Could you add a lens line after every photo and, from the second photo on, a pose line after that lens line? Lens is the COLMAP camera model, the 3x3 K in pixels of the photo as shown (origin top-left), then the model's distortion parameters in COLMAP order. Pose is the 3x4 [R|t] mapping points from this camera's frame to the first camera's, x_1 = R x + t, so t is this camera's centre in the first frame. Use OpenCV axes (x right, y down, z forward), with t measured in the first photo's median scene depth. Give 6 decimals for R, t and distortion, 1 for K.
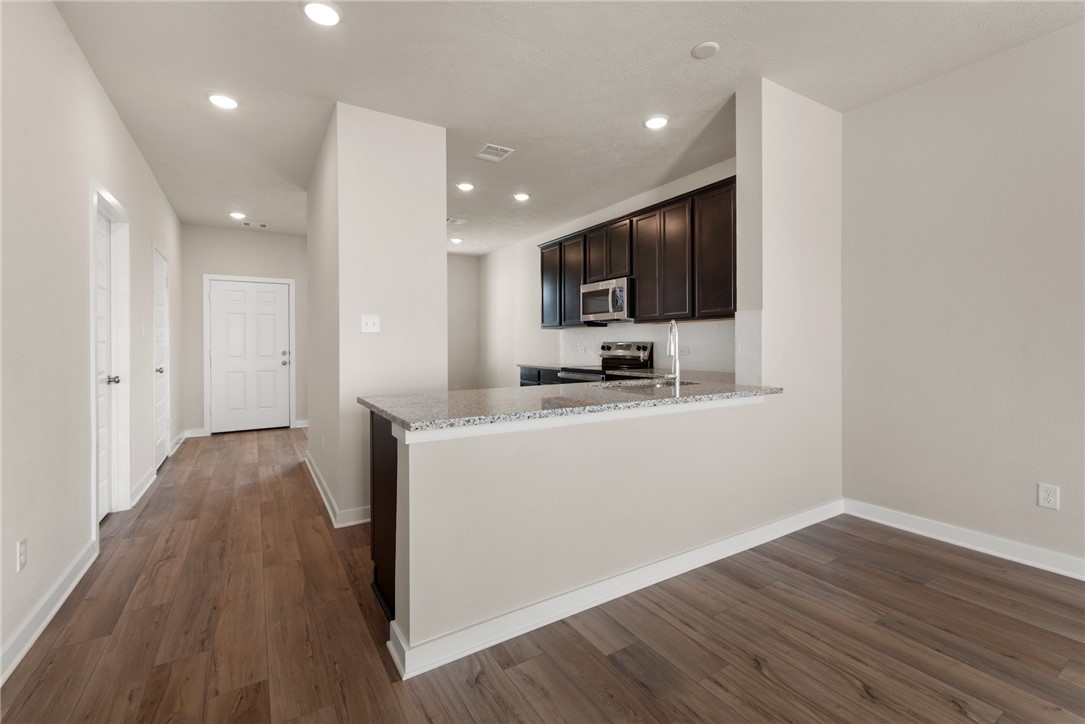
lens RADIAL K [[469.4, 0, 546.3], [0, 469.4, 346.0], [0, 0, 1]] dist [0.001177, -0.000564]
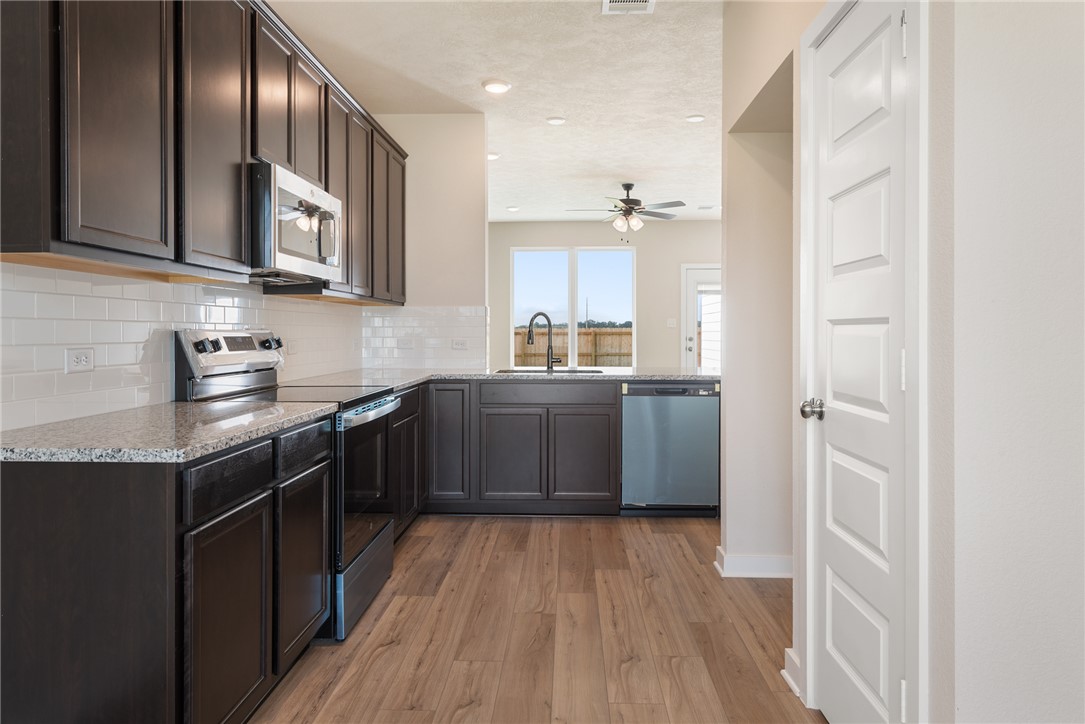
lens RADIAL K [[685.2, 0, 542.8], [0, 685.2, 335.4], [0, 0, 1]] dist [0.018014, -0.001934]
pose [[-0.827237, 0.002843, 0.561846, -0.427191], [0.007175, 0.999959, 0.005505, -0.006041], [-0.561807, 0.008585, -0.827224, 1.508691]]
